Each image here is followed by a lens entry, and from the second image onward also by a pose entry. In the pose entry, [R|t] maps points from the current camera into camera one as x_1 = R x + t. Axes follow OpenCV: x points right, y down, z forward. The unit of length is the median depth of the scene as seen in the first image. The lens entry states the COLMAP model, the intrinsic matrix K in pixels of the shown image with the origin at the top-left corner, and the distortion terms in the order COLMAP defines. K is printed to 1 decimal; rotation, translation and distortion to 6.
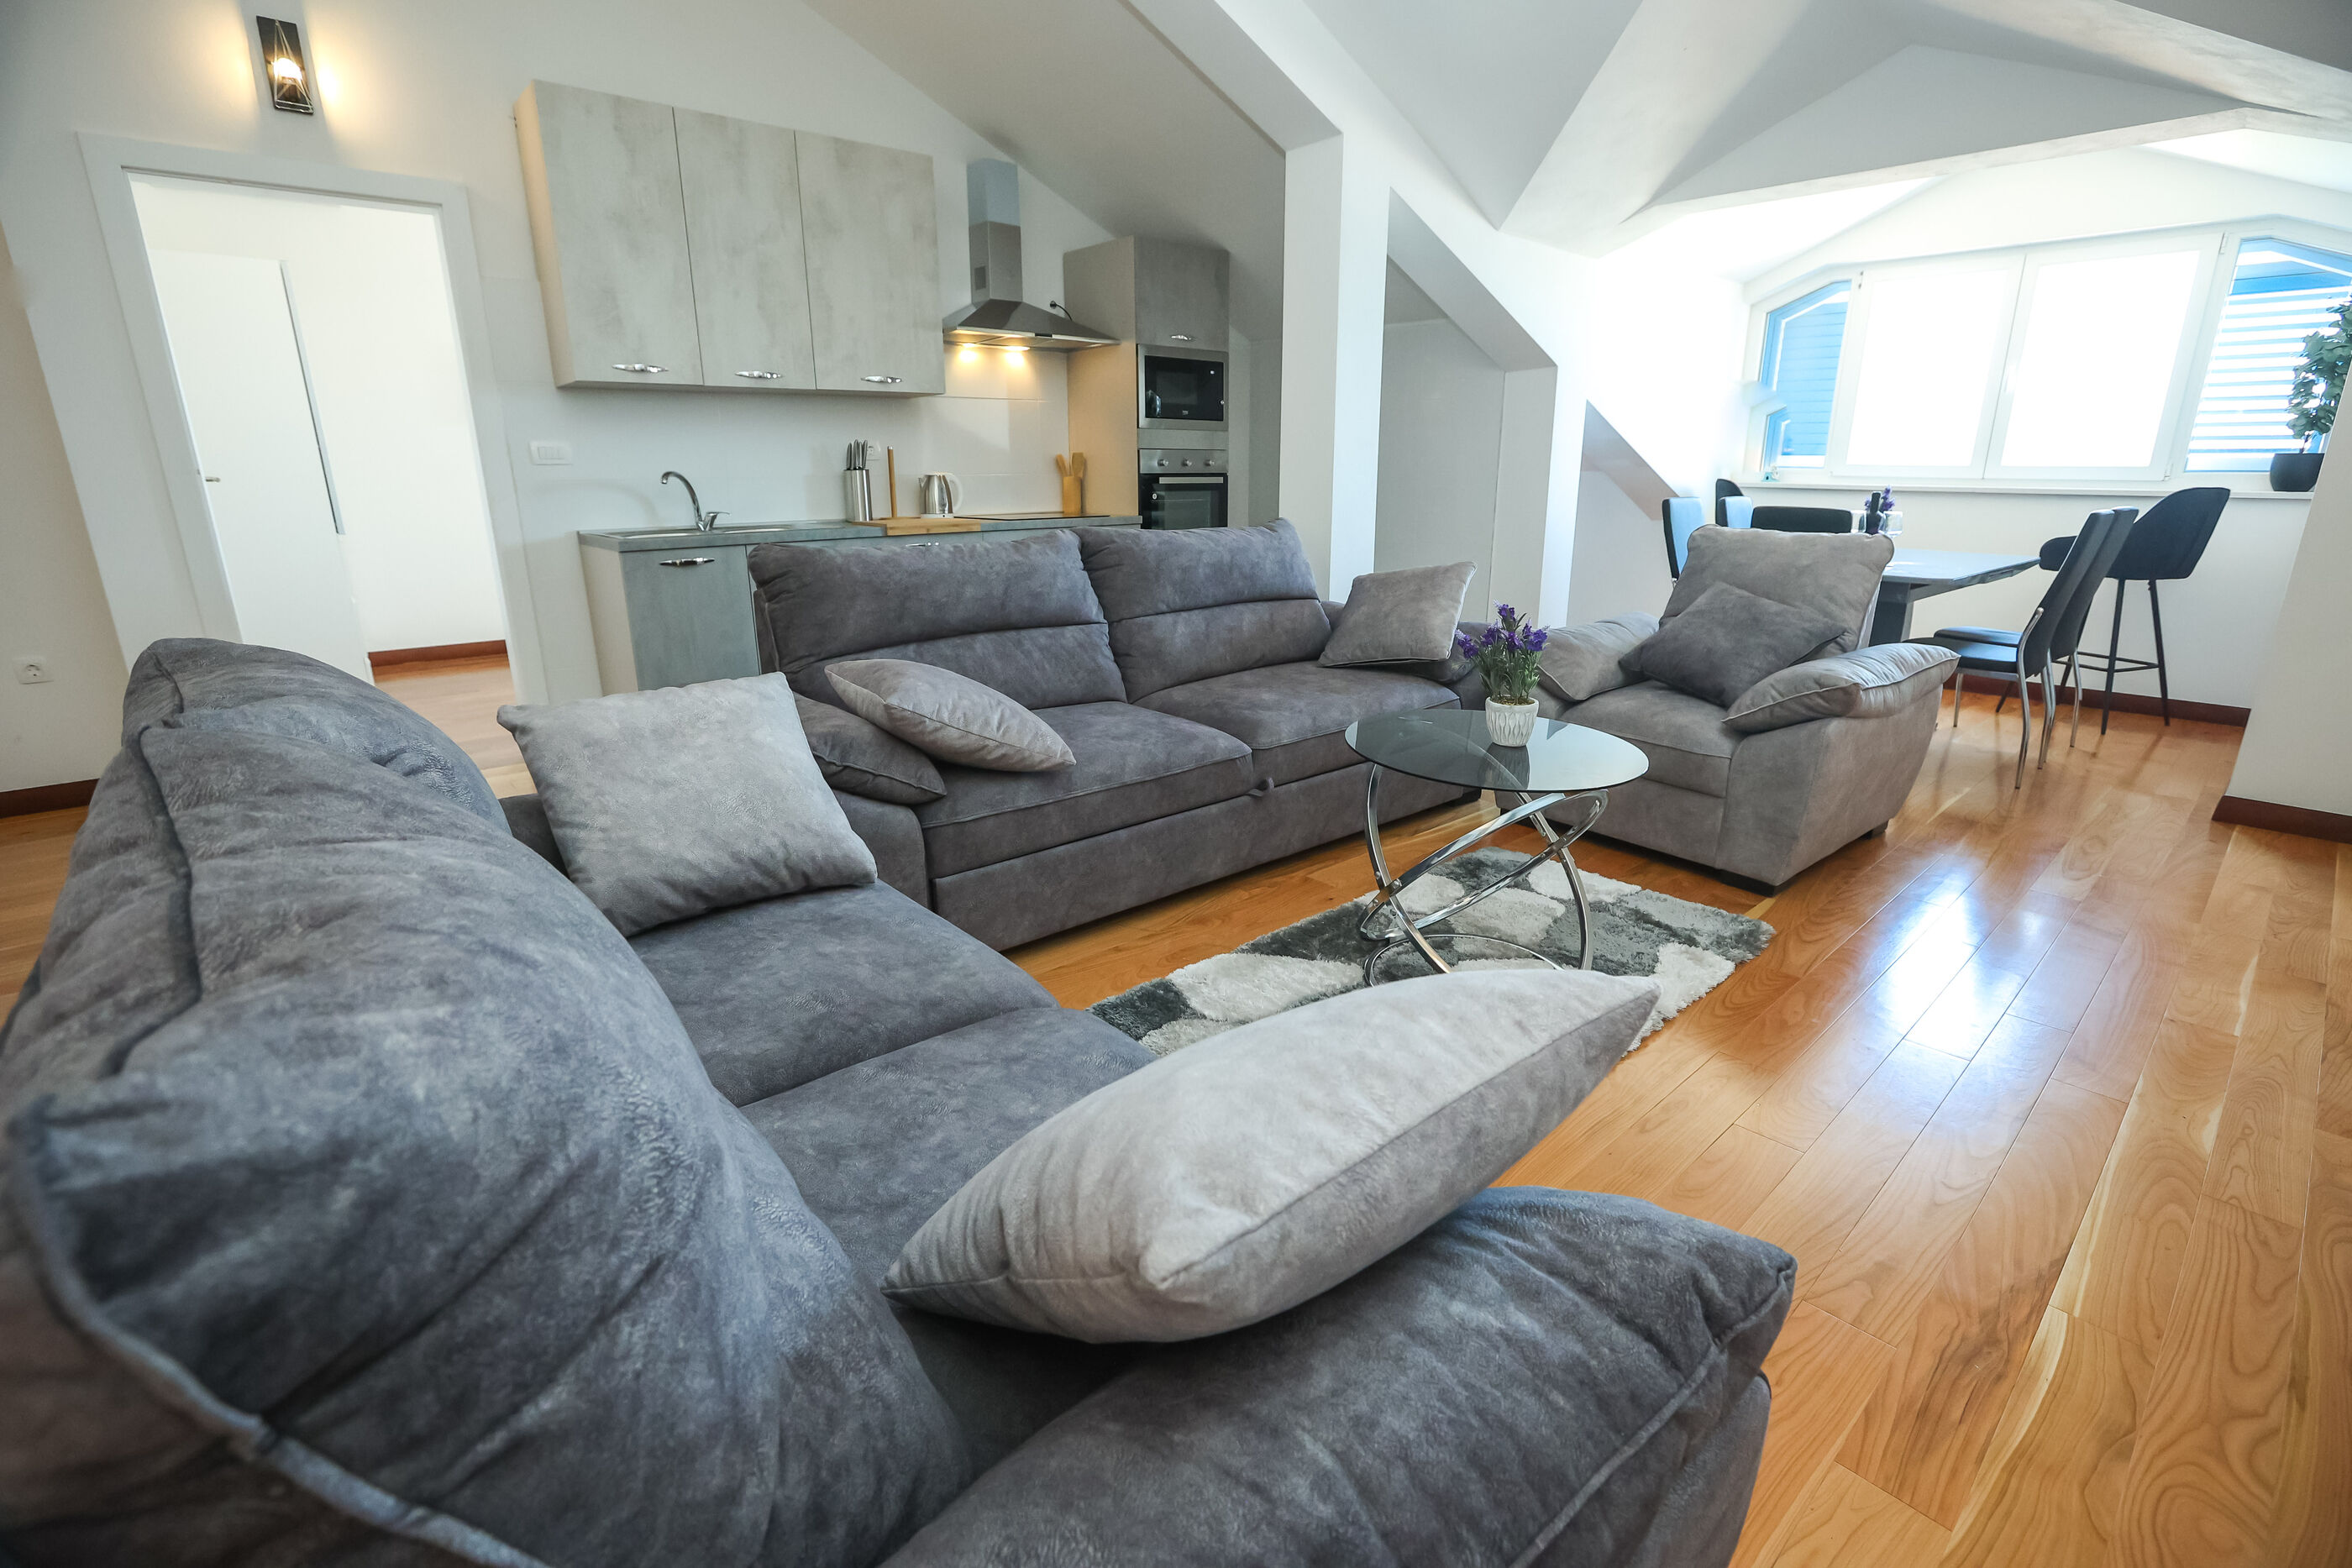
lens RADIAL K [[1065.4, 0, 1168.8], [0, 1065.4, 787.4], [0, 0, 1]] dist [-0.026039, 0.002624]
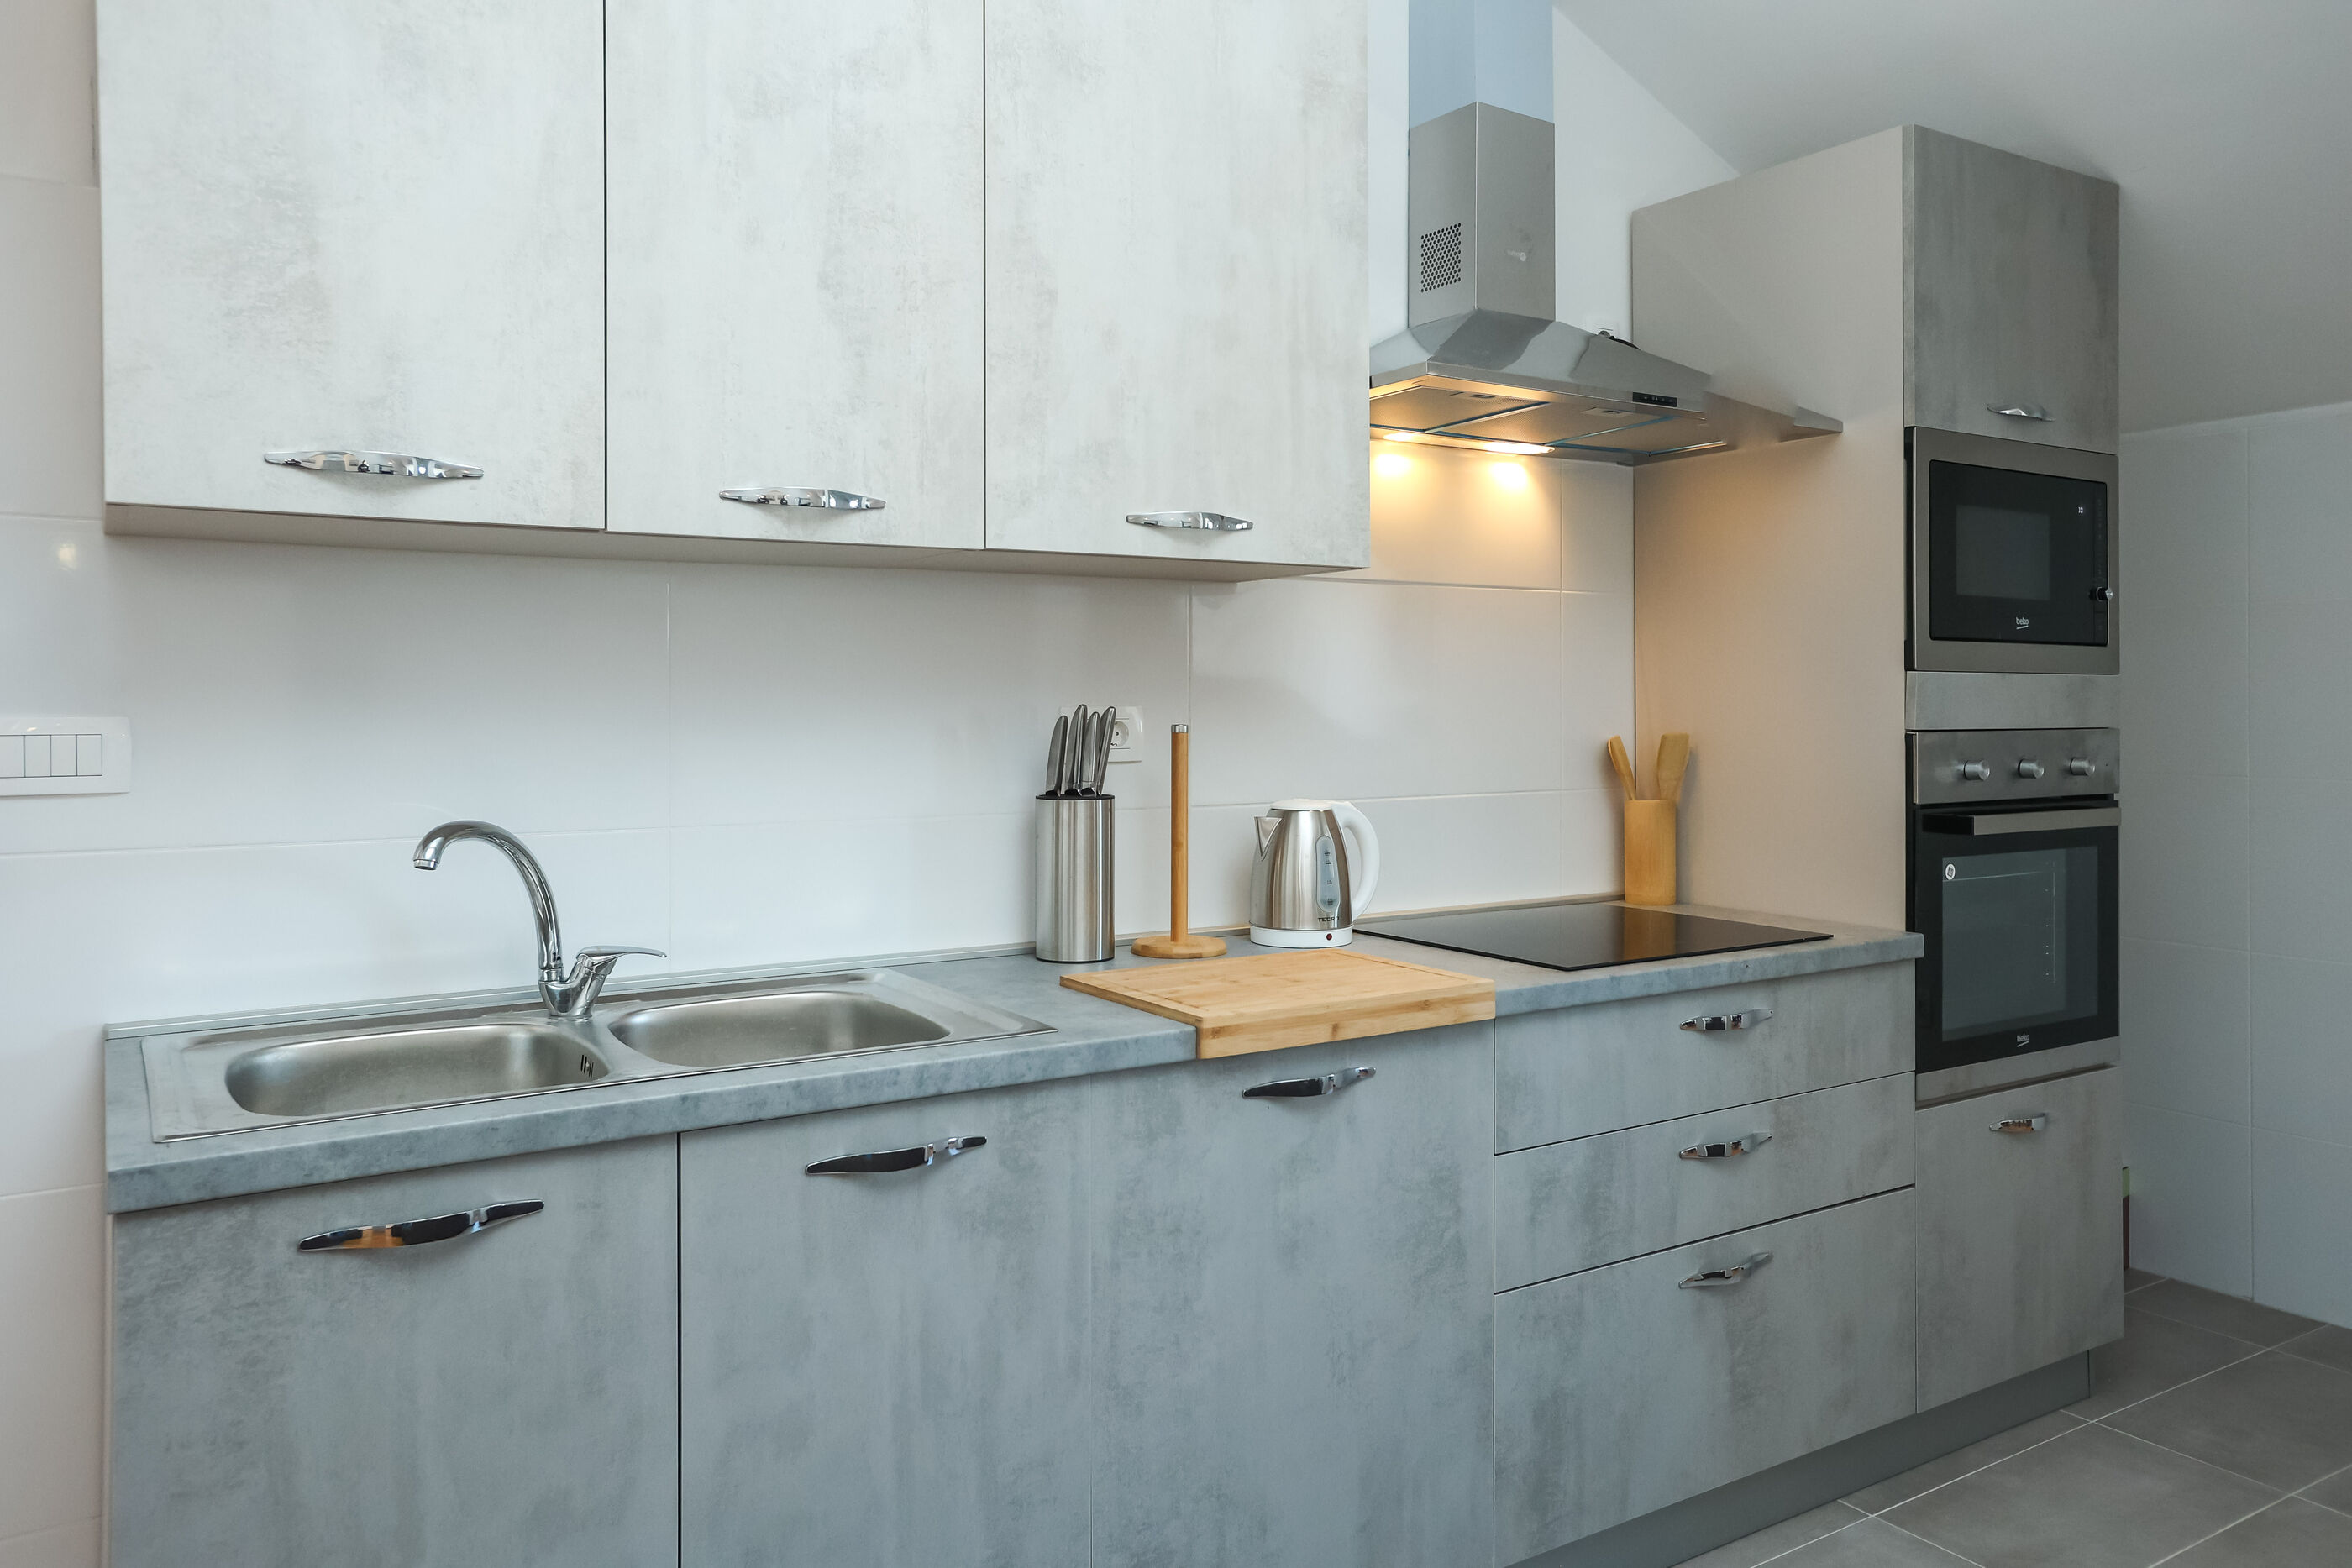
lens RADIAL K [[1682.7, 0, 1161.8], [0, 1682.7, 709.8], [0, 0, 1]] dist [0.012551, 0.002374]
pose [[0.989261, 0.004001, -0.146108, -0.214137], [-0.045267, 0.958864, -0.280232, -0.202577], [0.138976, 0.283836, 0.948748, 0.570568]]
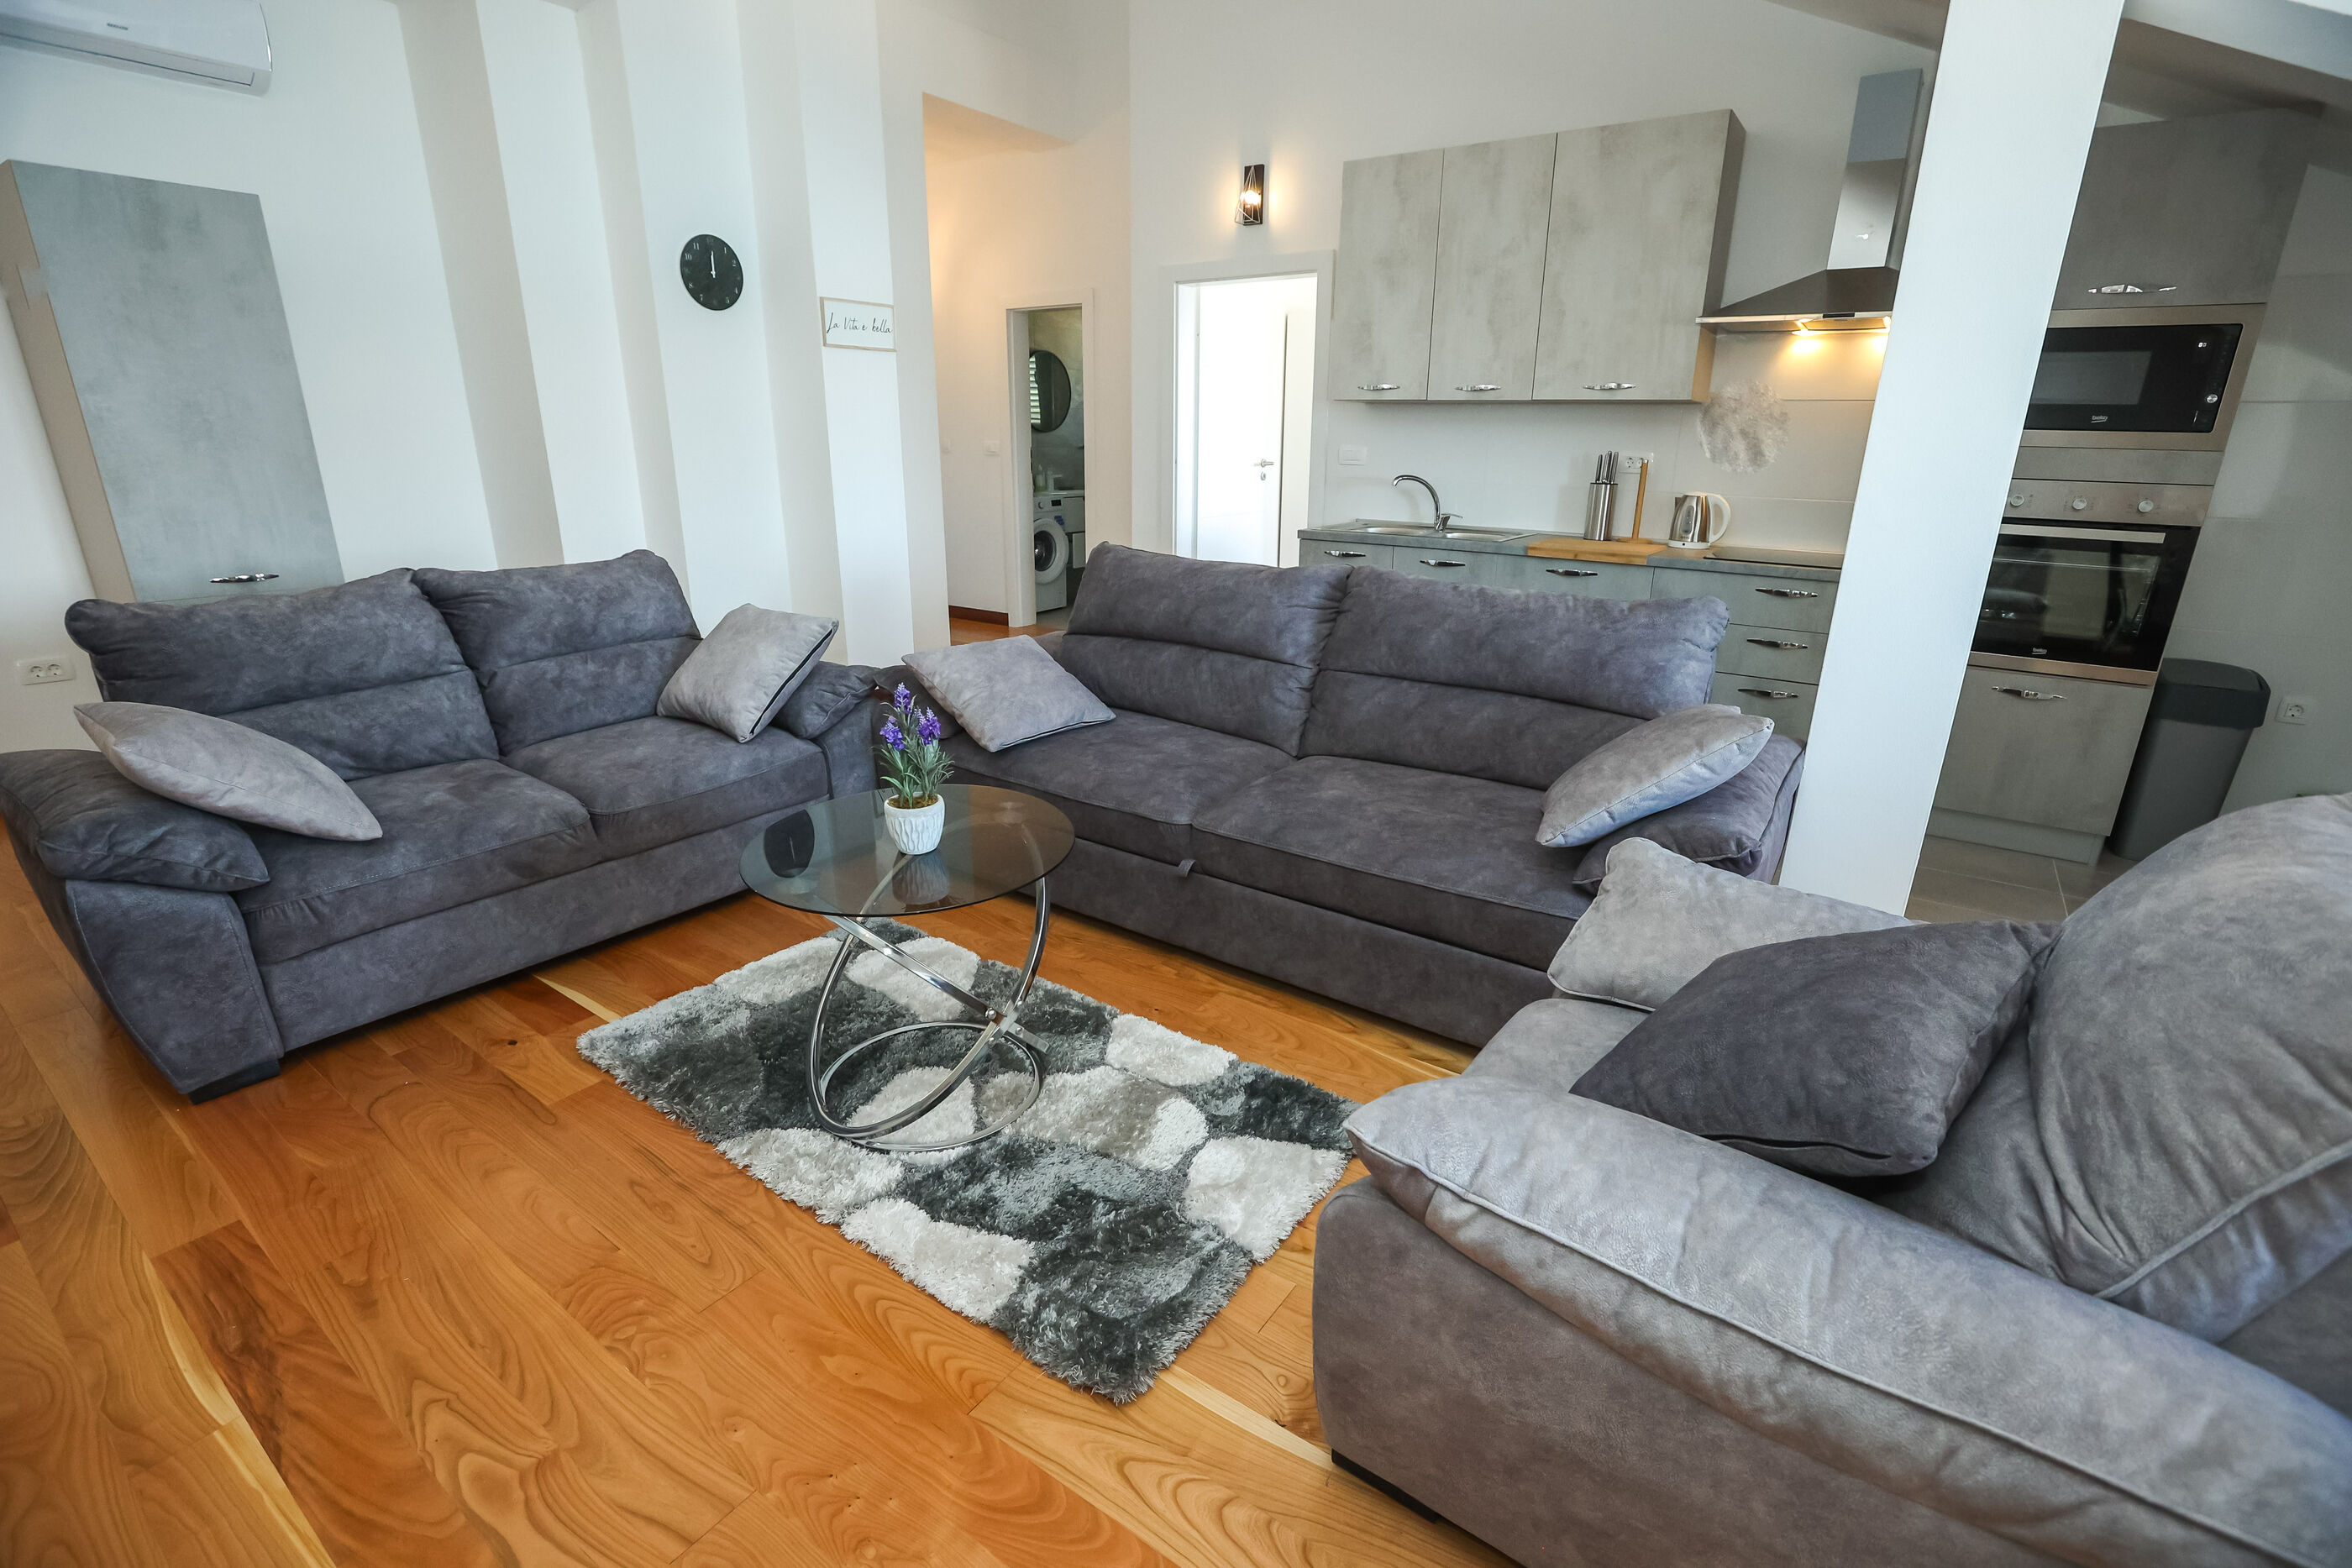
lens RADIAL K [[1065.4, 0, 1172.4], [0, 1065.4, 778.7], [0, 0, 1]] dist [-0.026039, 0.002624]
pose [[0.217409, 0.310493, -0.925380, 0.606077], [-0.292015, 0.925325, 0.241868, -0.192534], [0.931375, 0.217641, 0.291843, 0.483446]]
